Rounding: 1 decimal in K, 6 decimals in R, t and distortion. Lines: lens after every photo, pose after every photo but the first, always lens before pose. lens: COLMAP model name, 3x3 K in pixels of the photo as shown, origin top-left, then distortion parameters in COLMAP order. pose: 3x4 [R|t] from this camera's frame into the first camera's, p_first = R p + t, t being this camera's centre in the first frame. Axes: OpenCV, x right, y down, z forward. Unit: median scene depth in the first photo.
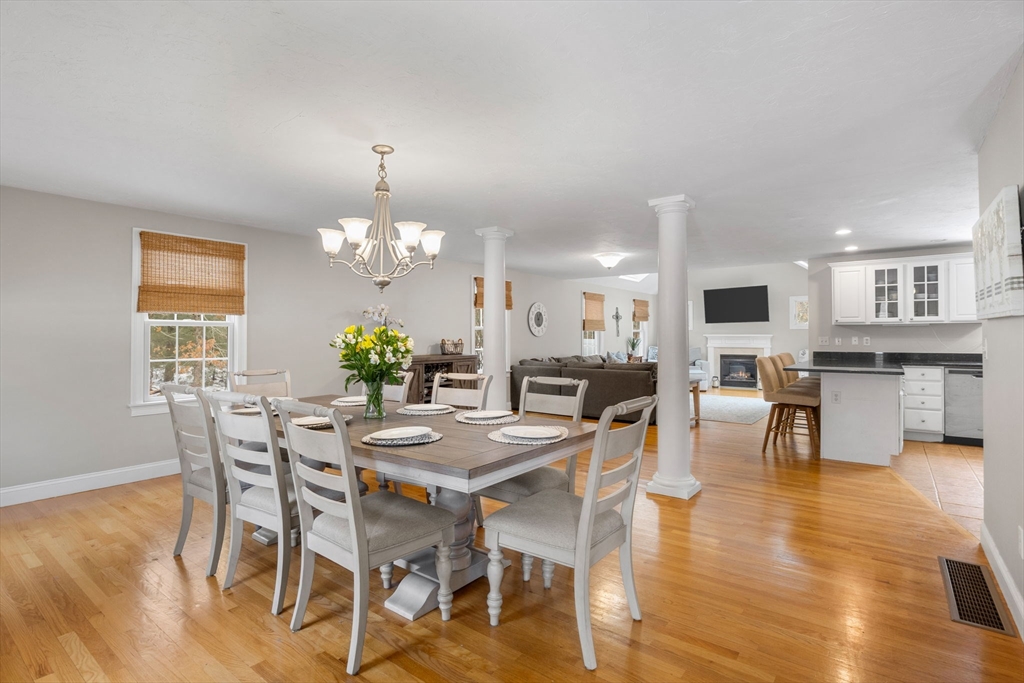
lens RADIAL K [[518.1, 0, 504.2], [0, 518.1, 329.3], [0, 0, 1]] dist [-0.003804, 0.000370]
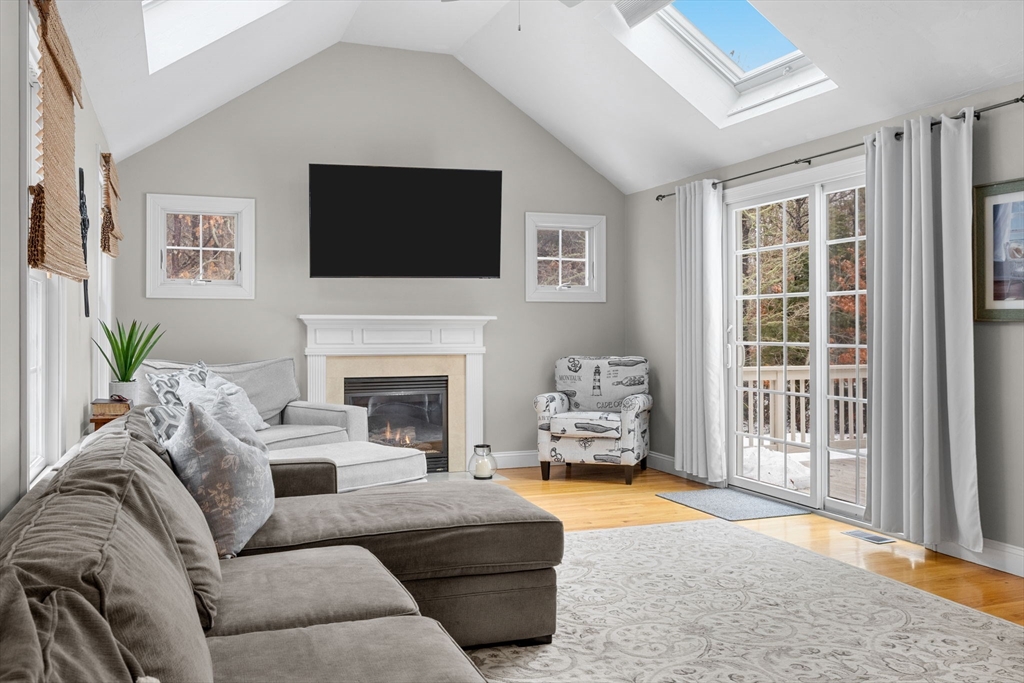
lens RADIAL K [[870.4, 0, 511.0], [0, 870.4, 332.2], [0, 0, 1]] dist [-0.010562, 0.009707]
pose [[0.521245, -0.004033, 0.853397, 0.034210], [-0.012089, 0.999854, 0.012109, 0.022713], [-0.853321, -0.016629, 0.521120, 1.124429]]
